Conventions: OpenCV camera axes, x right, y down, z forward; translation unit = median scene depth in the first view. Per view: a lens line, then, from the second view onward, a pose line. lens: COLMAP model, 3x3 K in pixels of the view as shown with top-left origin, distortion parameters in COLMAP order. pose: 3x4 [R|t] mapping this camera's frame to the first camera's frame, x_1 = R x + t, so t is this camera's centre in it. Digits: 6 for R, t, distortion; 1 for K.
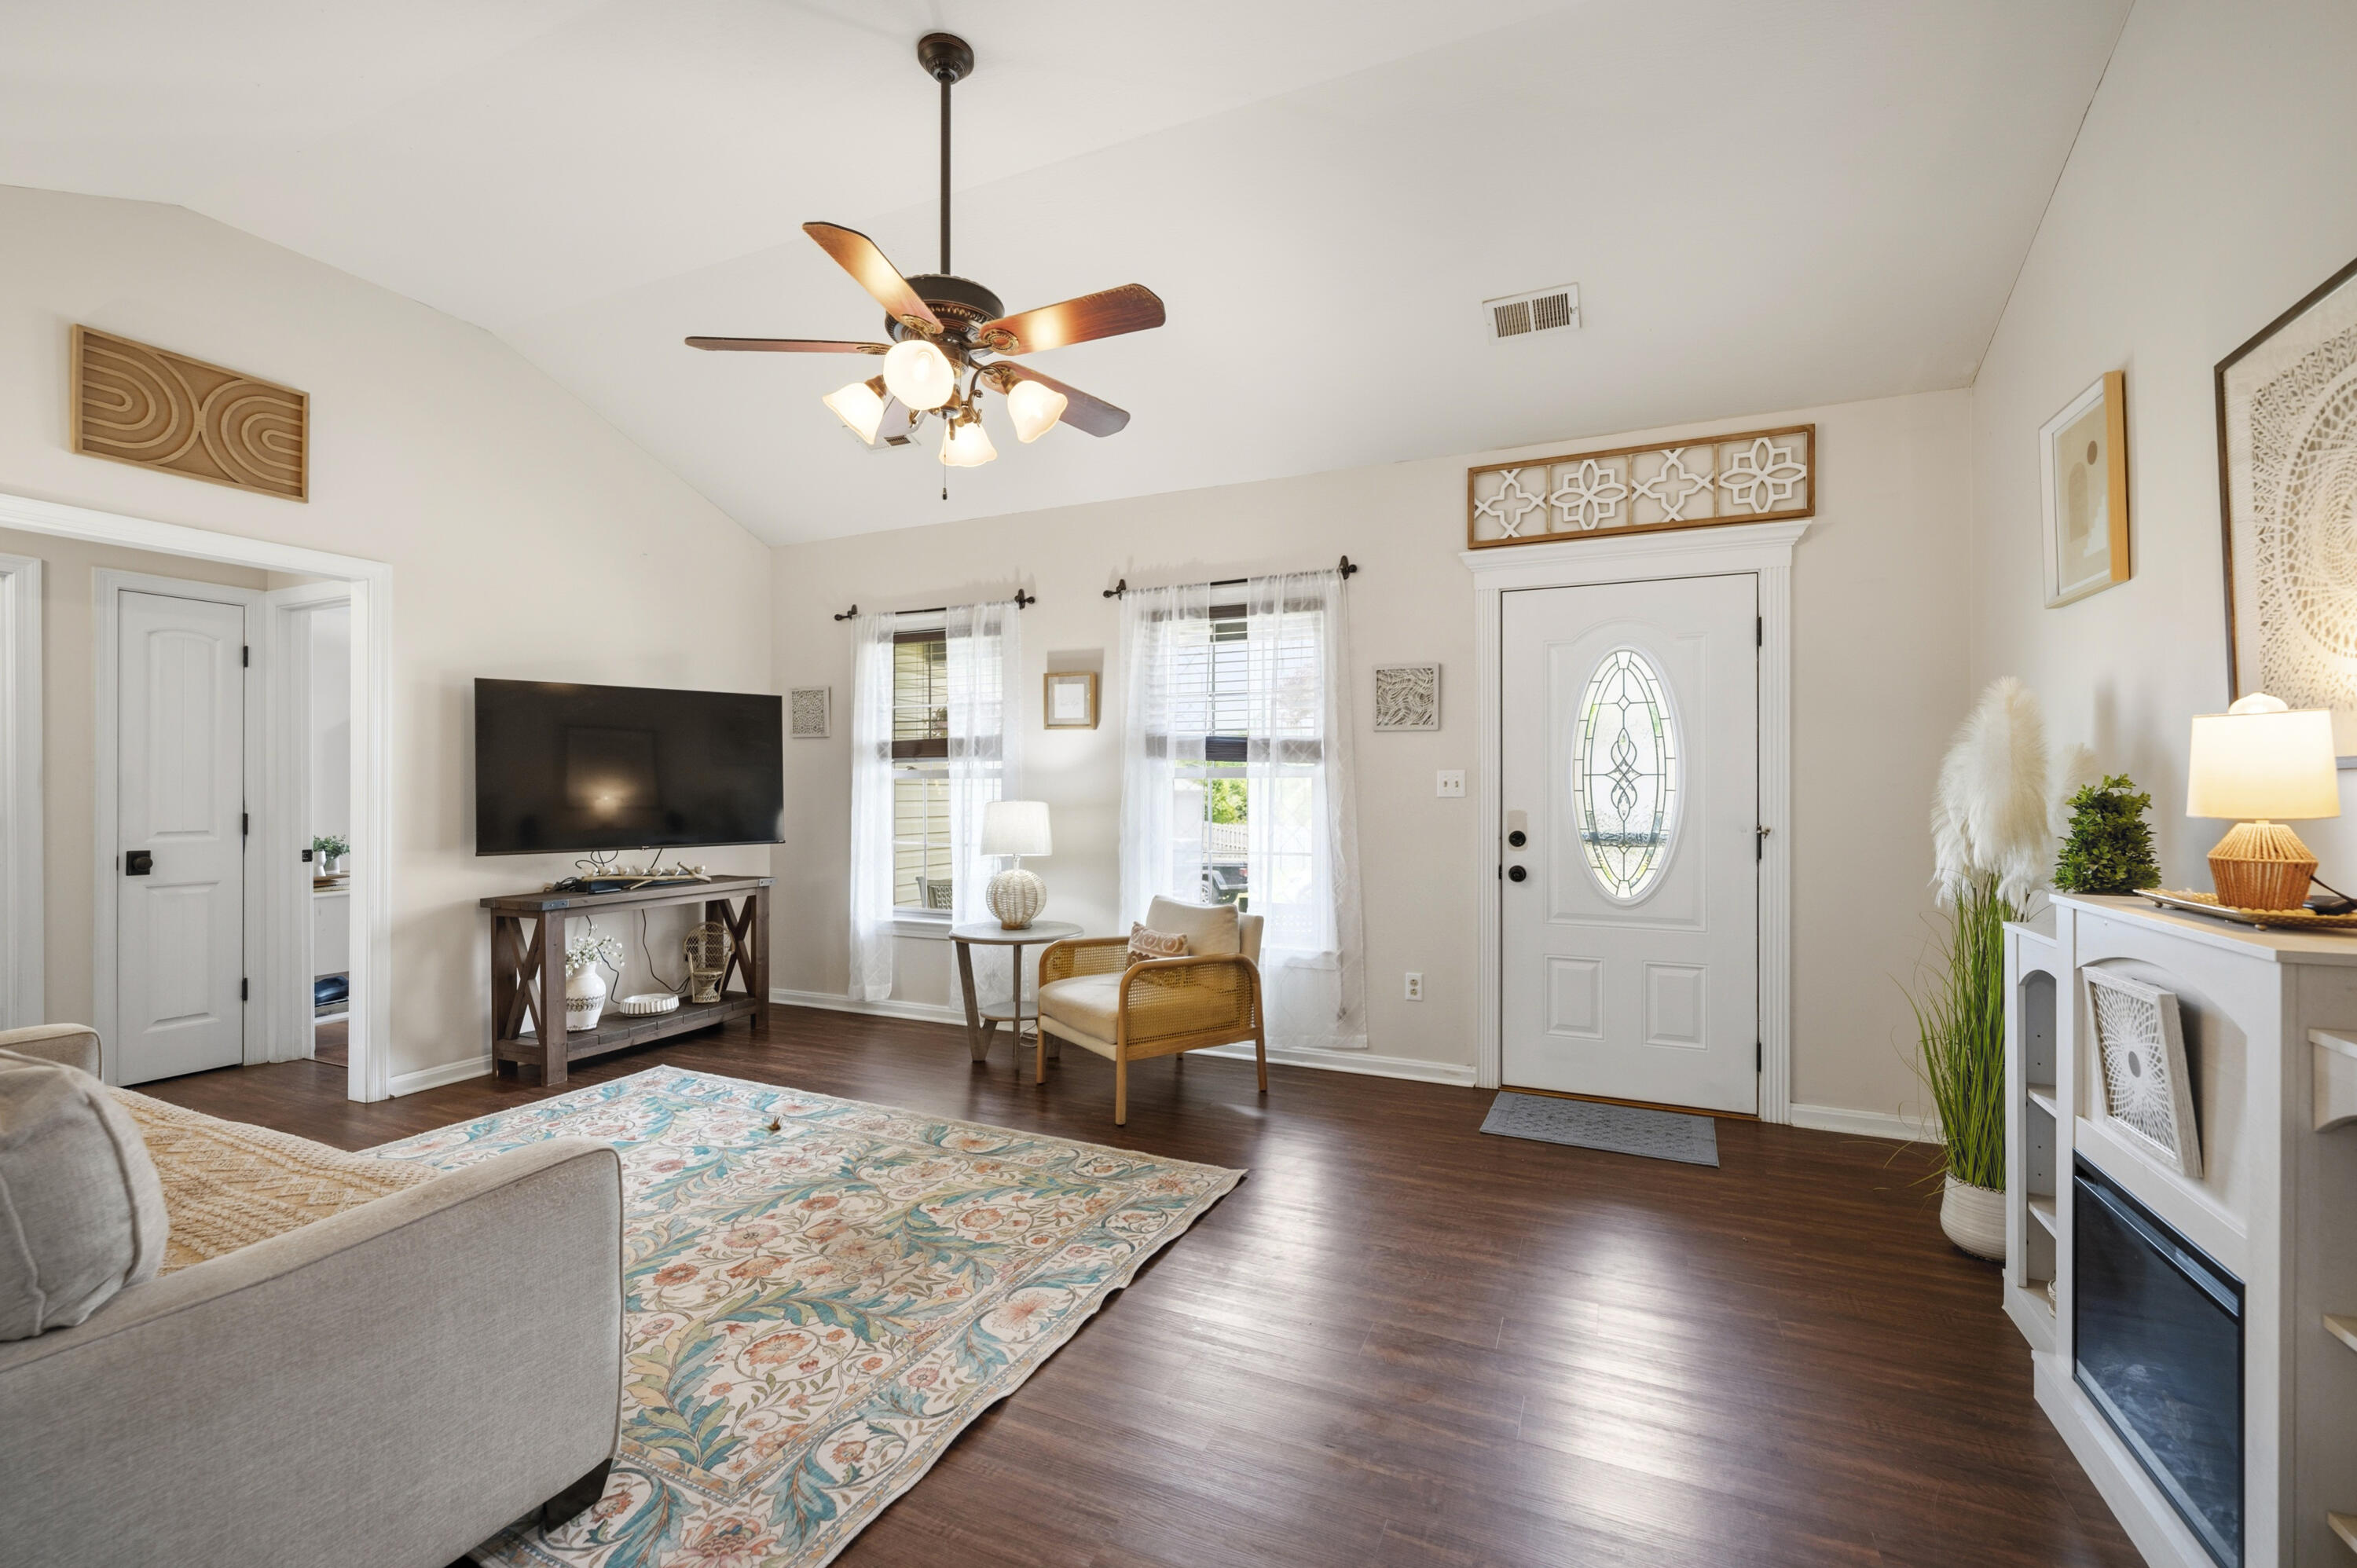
lens RADIAL K [[996.1, 0, 1174.9], [0, 996.1, 785.2], [0, 0, 1]] dist [-0.000576, 0.000181]
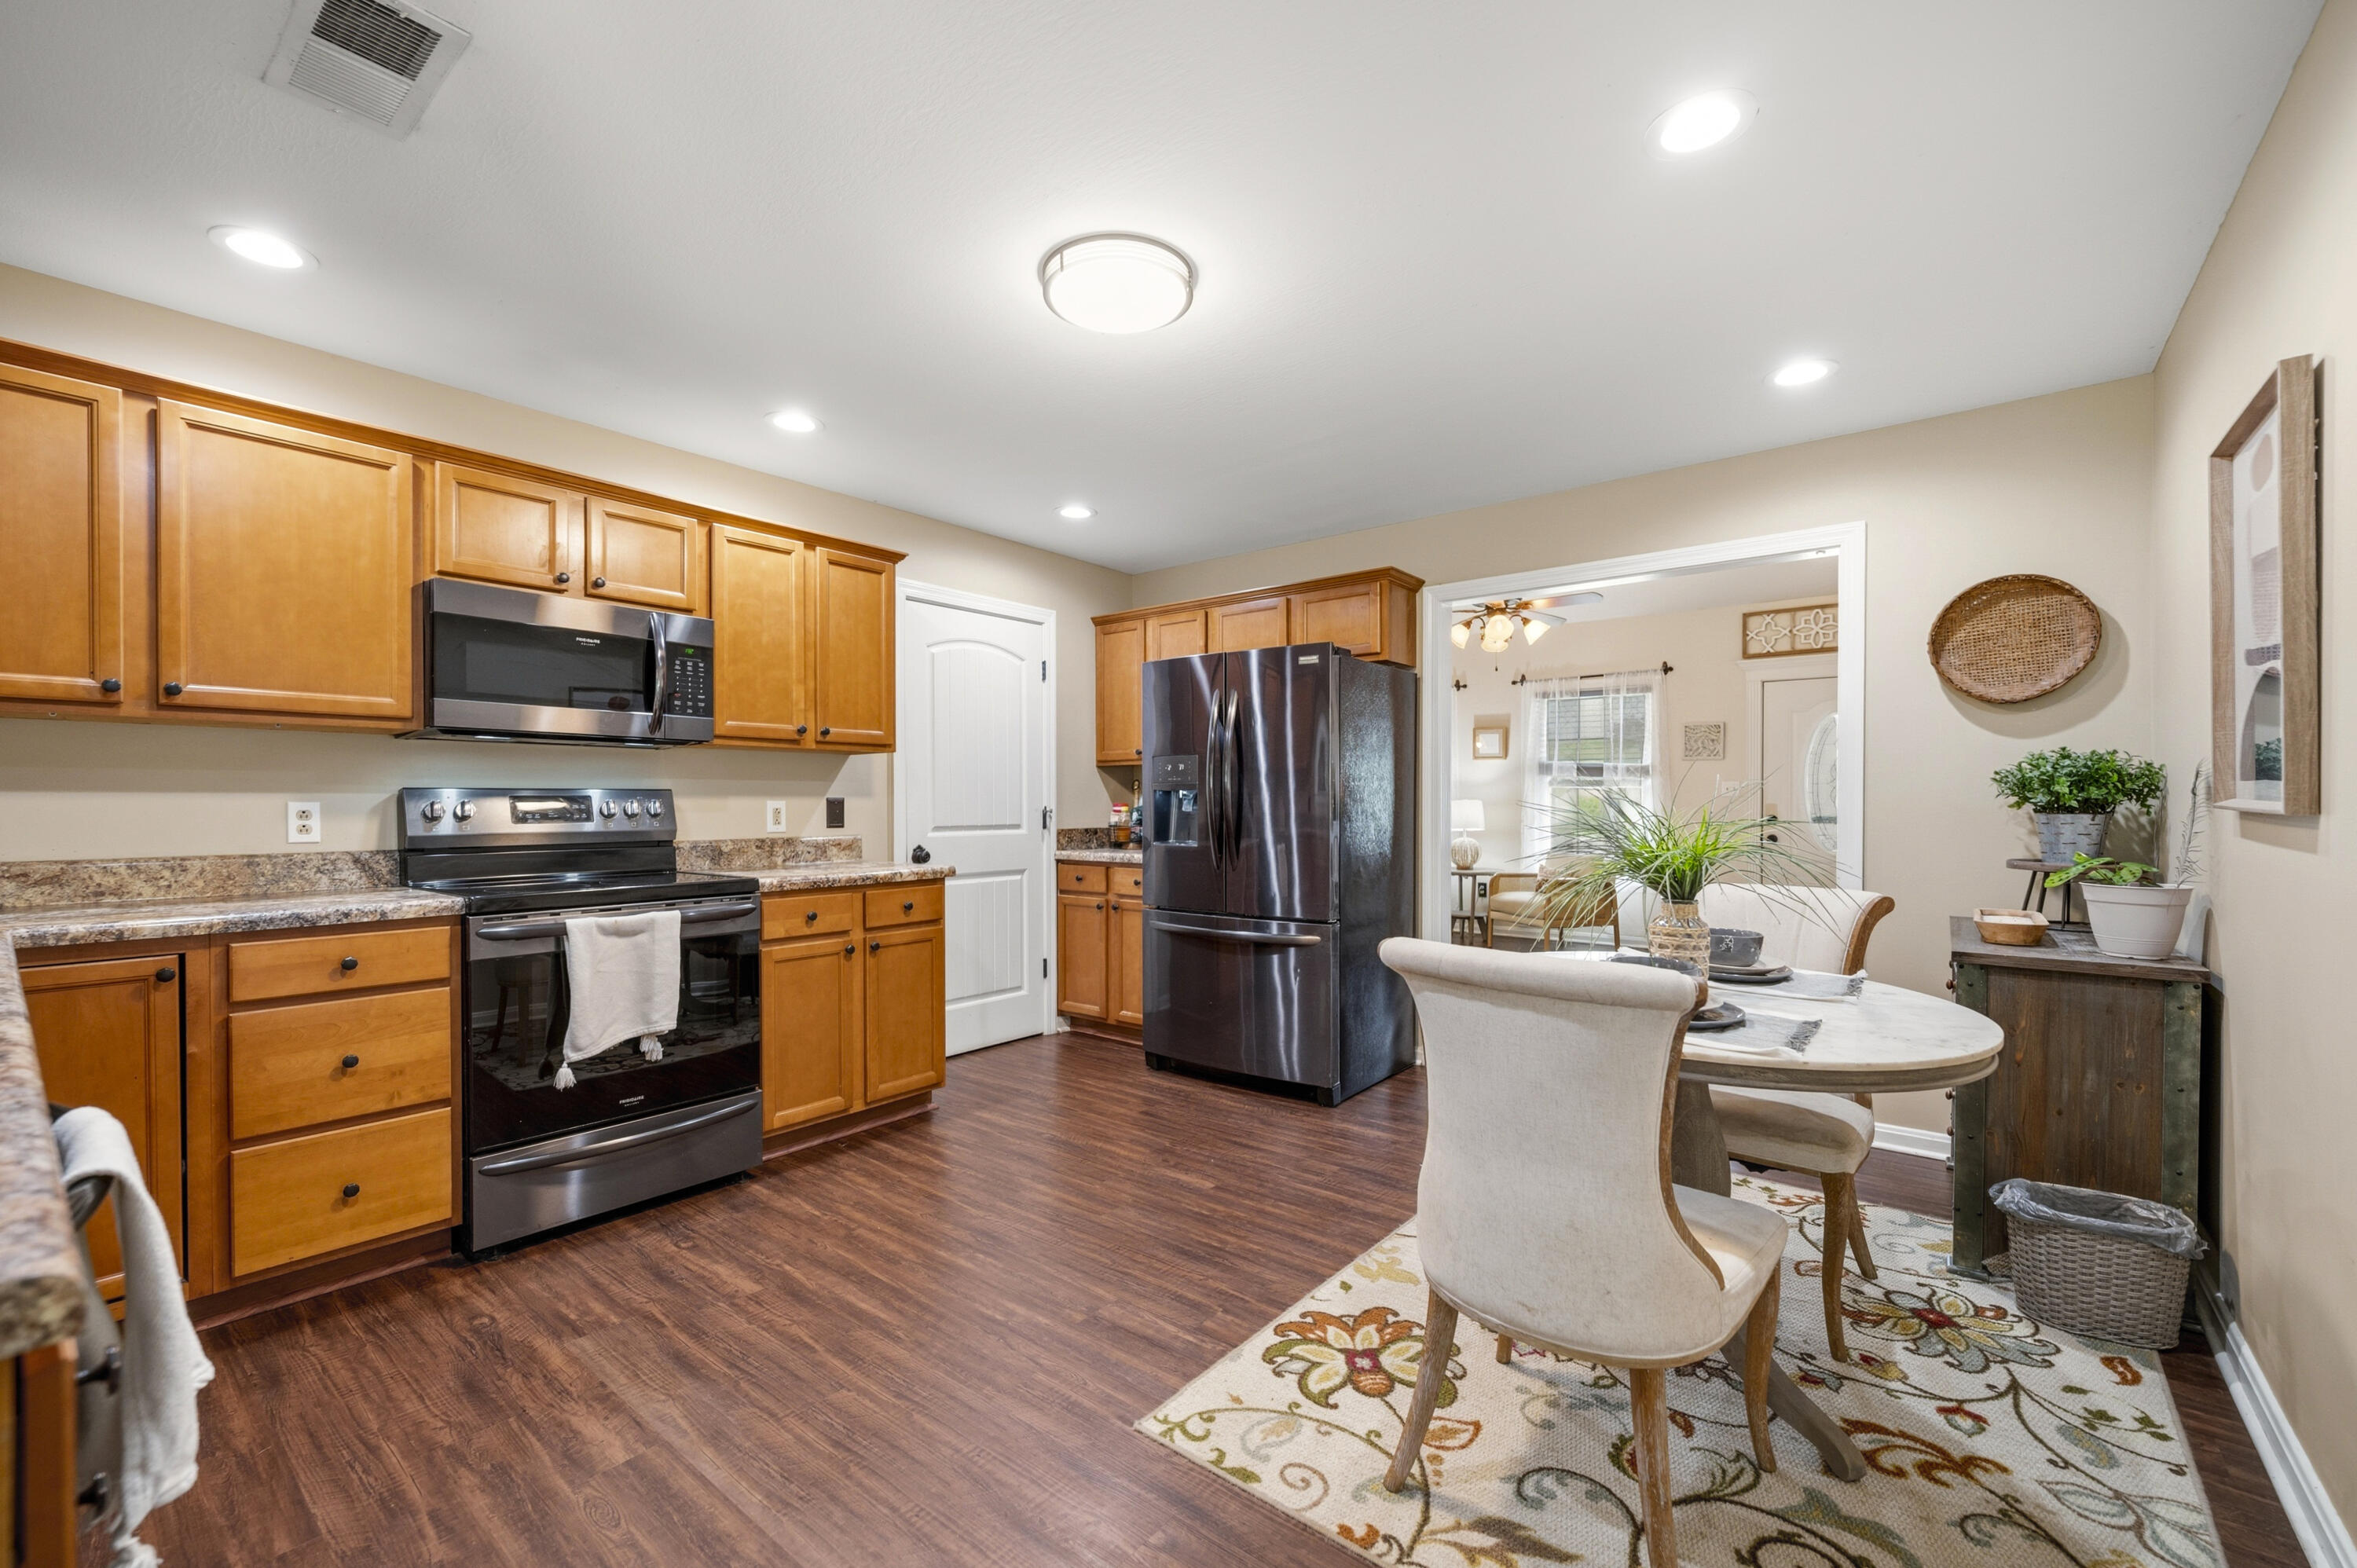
lens RADIAL K [[972.1, 0, 1159.7], [0, 972.1, 810.0], [0, 0, 1]] dist [-0.000595, 0.000310]
pose [[0.966236, 0.002385, -0.257648, -0.327423], [0.001301, 0.999899, 0.014135, 0.012702], [0.257655, -0.013993, 0.966136, -1.180420]]
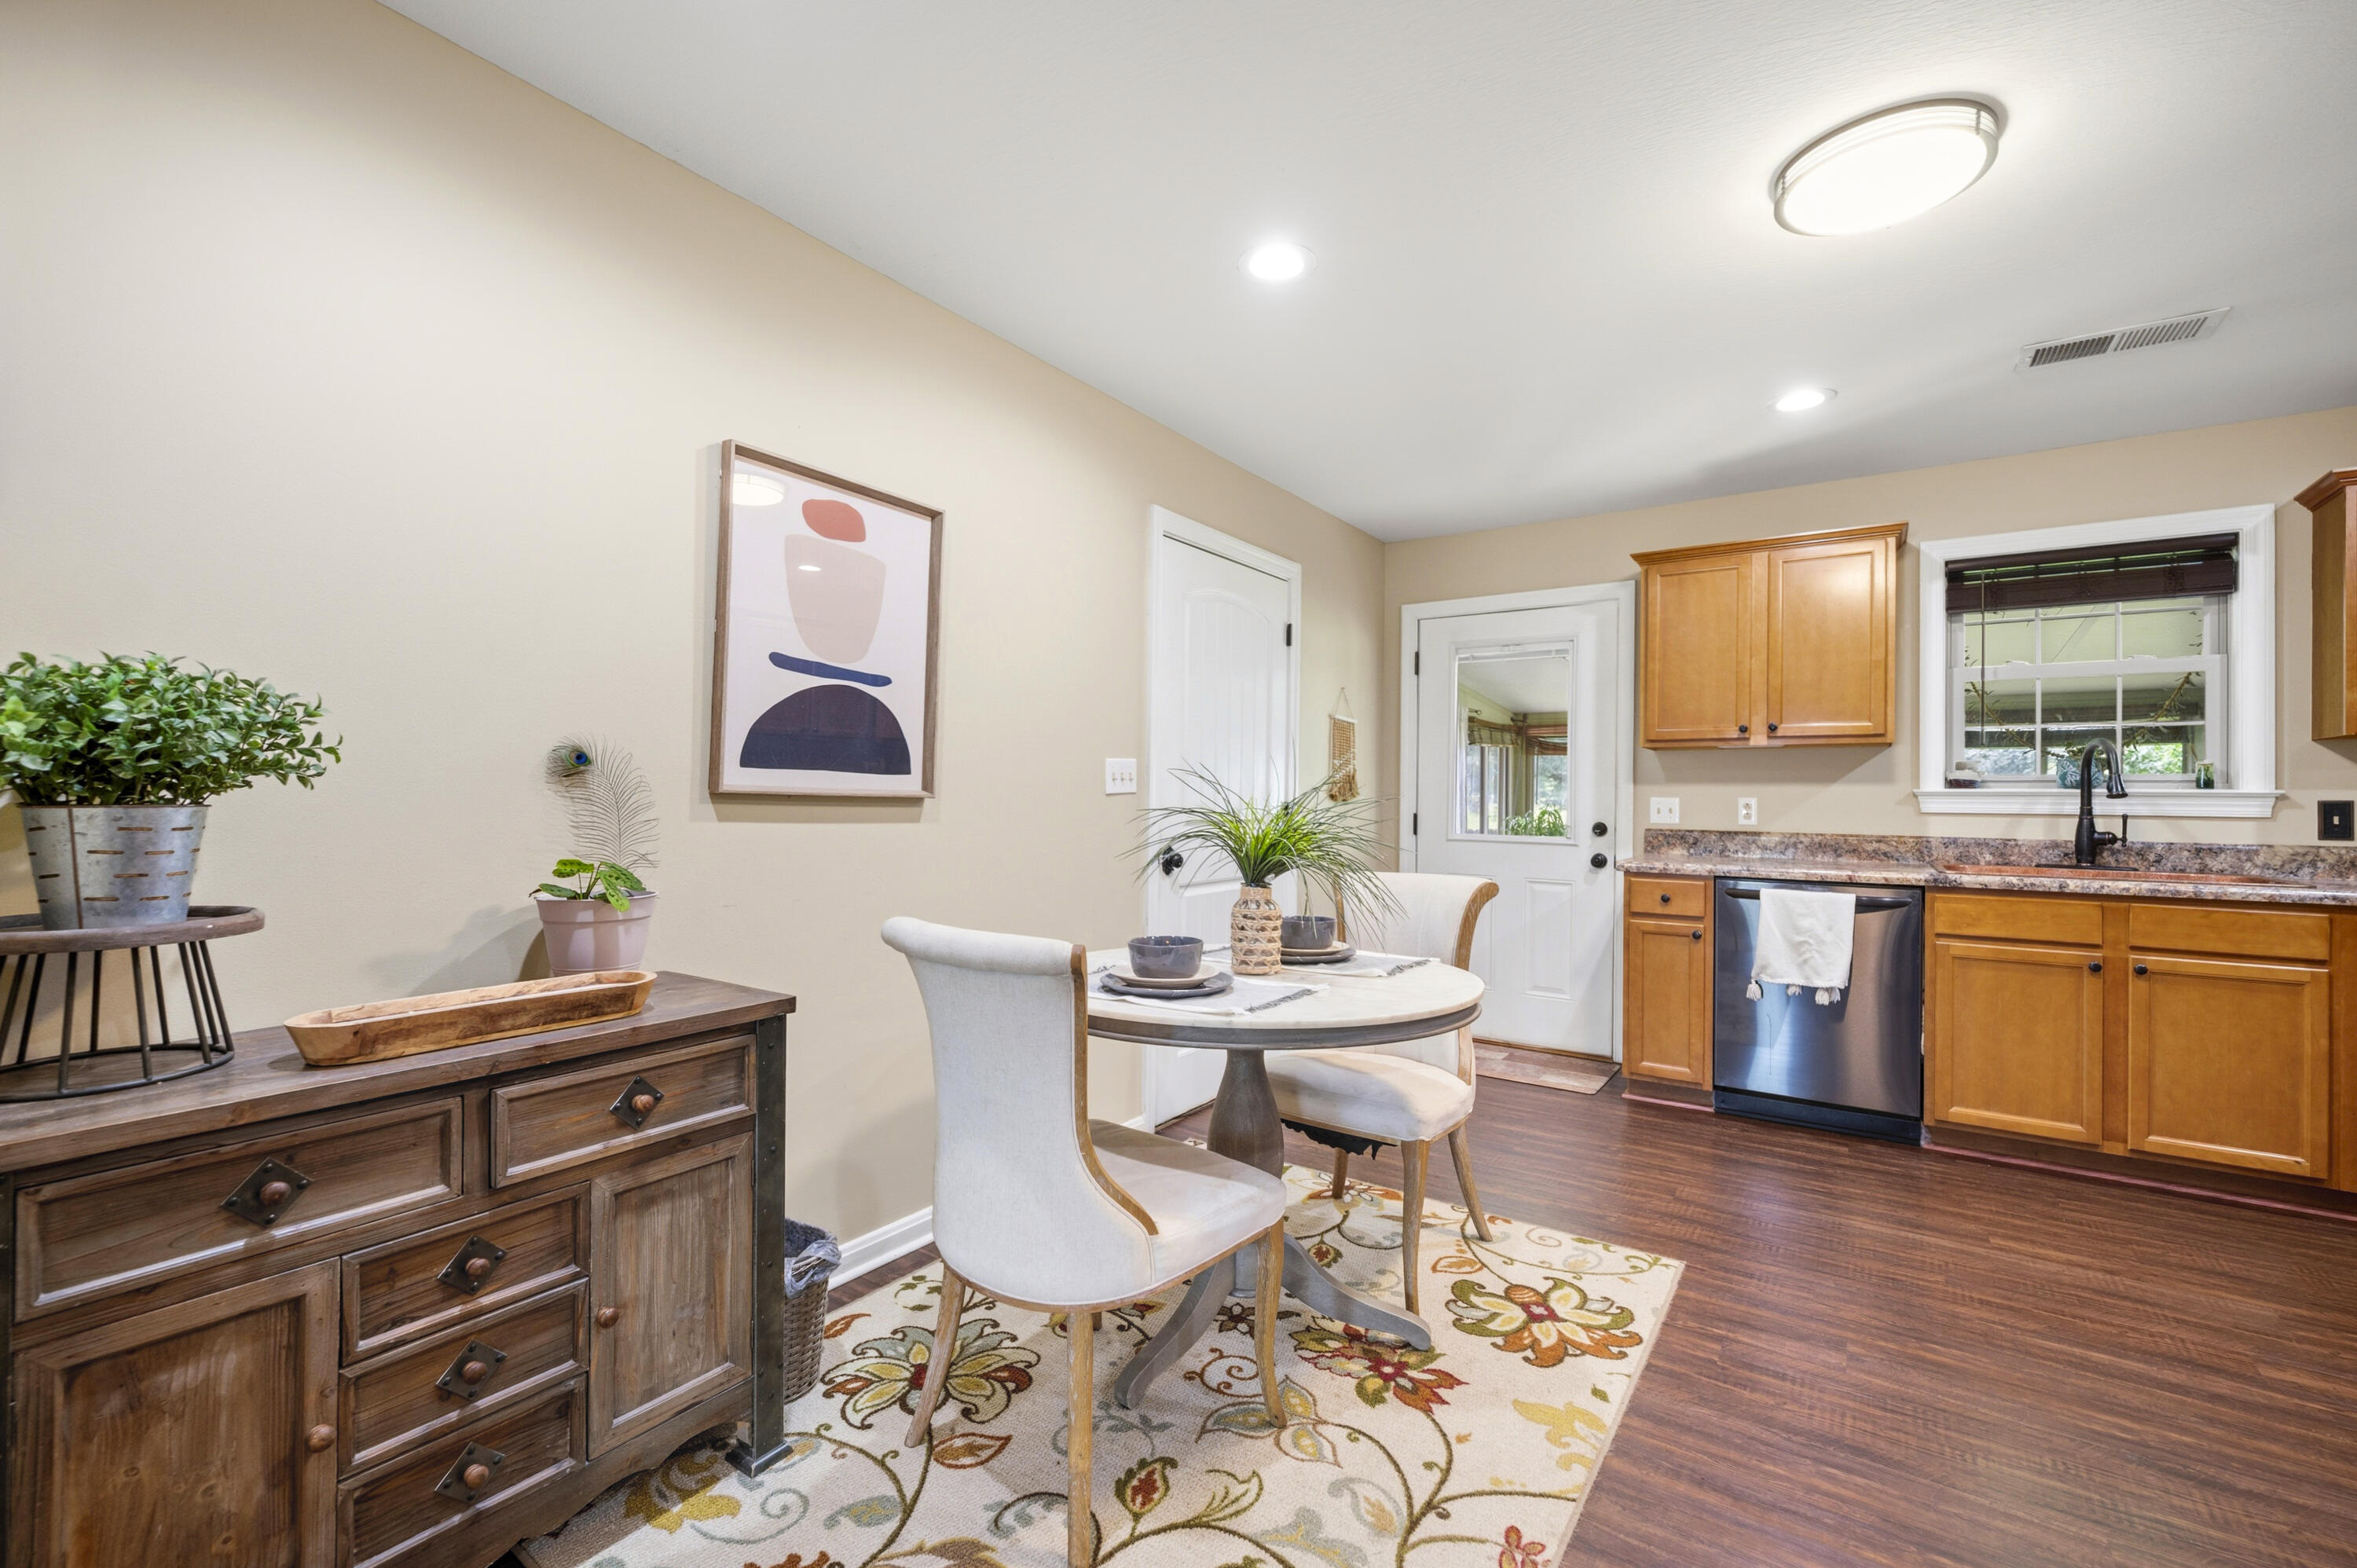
lens RADIAL K [[993.9, 0, 1170.7], [0, 993.9, 789.9], [0, 0, 1]] dist [0.000016, 0.000159]
pose [[-0.983786, -0.008430, 0.179146, -0.234140], [-0.010603, 0.999881, -0.011175, 0.023664], [-0.179031, -0.012893, -0.983759, 0.122290]]
